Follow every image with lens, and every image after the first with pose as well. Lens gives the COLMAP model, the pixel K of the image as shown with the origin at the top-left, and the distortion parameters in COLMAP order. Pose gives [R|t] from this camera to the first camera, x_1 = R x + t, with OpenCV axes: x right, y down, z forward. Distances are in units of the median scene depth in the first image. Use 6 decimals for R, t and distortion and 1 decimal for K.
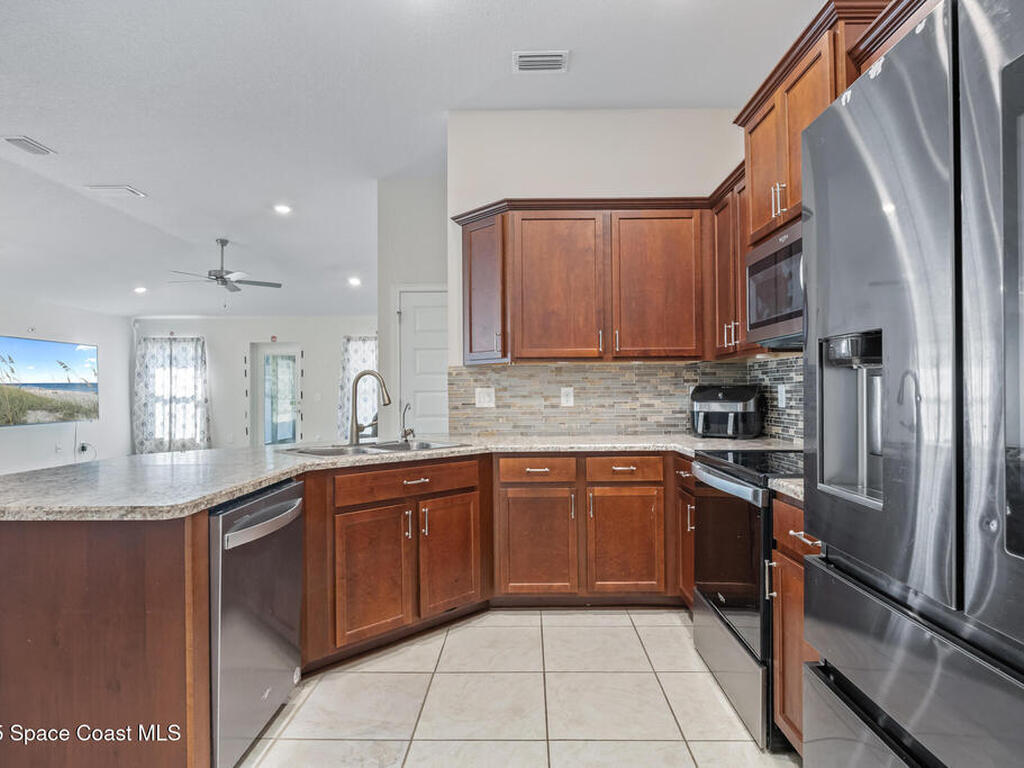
lens RADIAL K [[541.6, 0, 507.9], [0, 541.6, 385.1], [0, 0, 1]] dist [-0.018273, 0.002902]
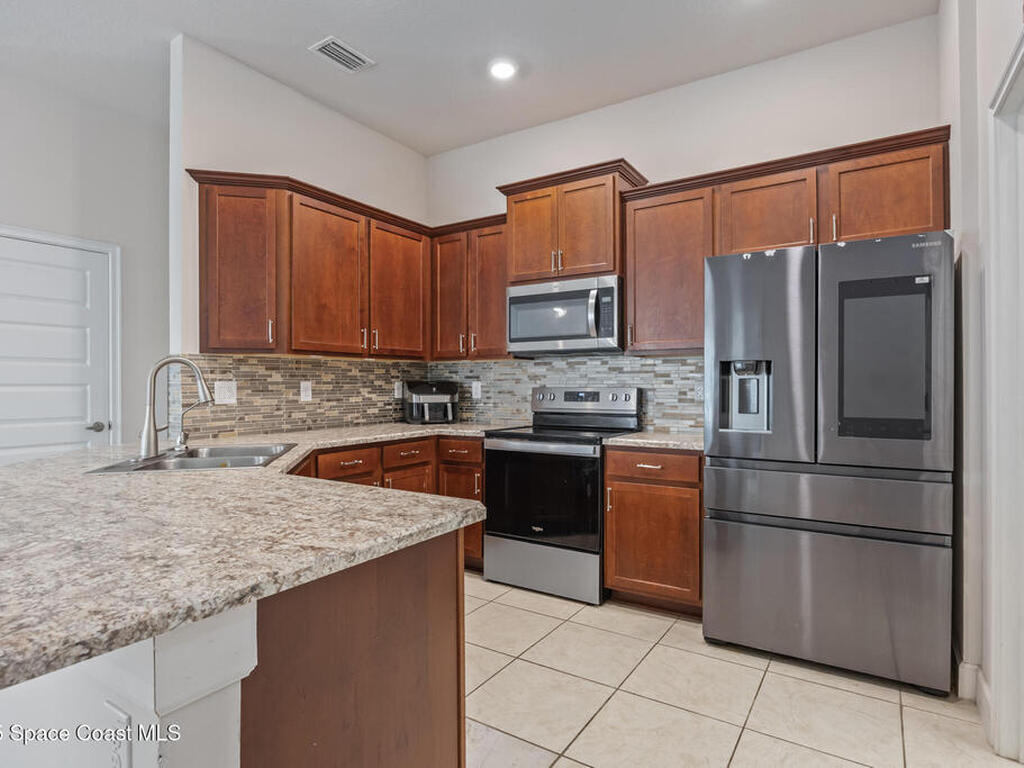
lens RADIAL K [[541.6, 0, 506.9], [0, 541.6, 386.7], [0, 0, 1]] dist [-0.018273, 0.002902]
pose [[0.553634, 0.002969, 0.832755, -0.555577], [-0.011270, 0.999929, 0.003927, 0.005897], [-0.832684, -0.011559, 0.553628, 0.174667]]
